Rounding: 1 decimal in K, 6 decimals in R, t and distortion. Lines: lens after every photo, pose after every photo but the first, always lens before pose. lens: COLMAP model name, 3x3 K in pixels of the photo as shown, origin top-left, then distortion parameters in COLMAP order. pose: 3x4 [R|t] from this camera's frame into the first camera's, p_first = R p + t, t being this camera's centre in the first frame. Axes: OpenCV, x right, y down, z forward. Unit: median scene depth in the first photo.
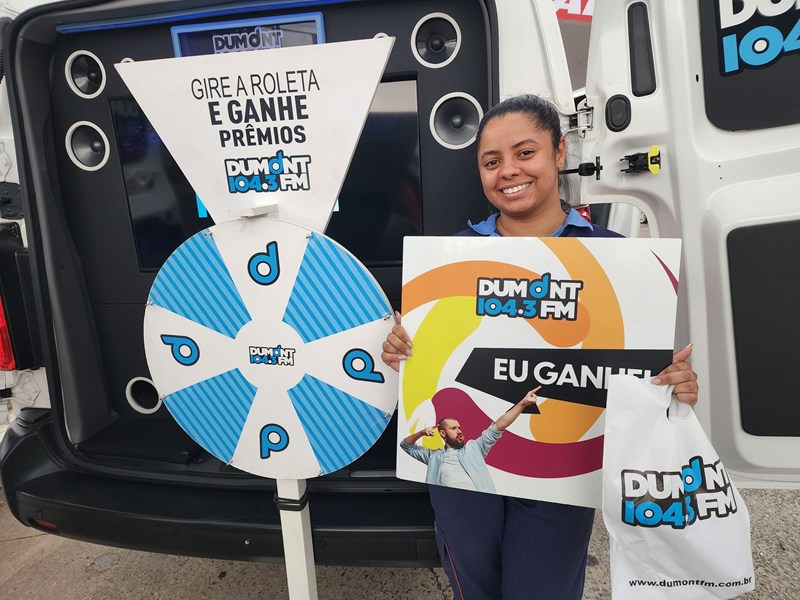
lens RADIAL K [[544.0, 0, 386.2], [0, 544.0, 298.3], [0, 0, 1]] dist [0.063857, -0.060534]
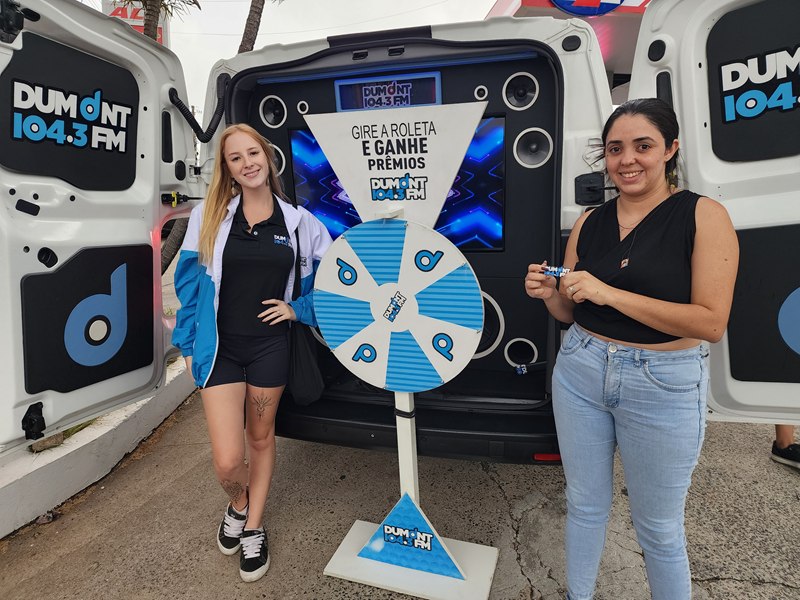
lens RADIAL K [[544.0, 0, 402.1], [0, 544.0, 296.6], [0, 0, 1]] dist [0.063857, -0.060534]
pose [[0.989300, 0.047065, -0.138097, 0.019636], [-0.044528, 0.998779, 0.021406, 0.045148], [0.138936, -0.015028, 0.990187, -0.528895]]
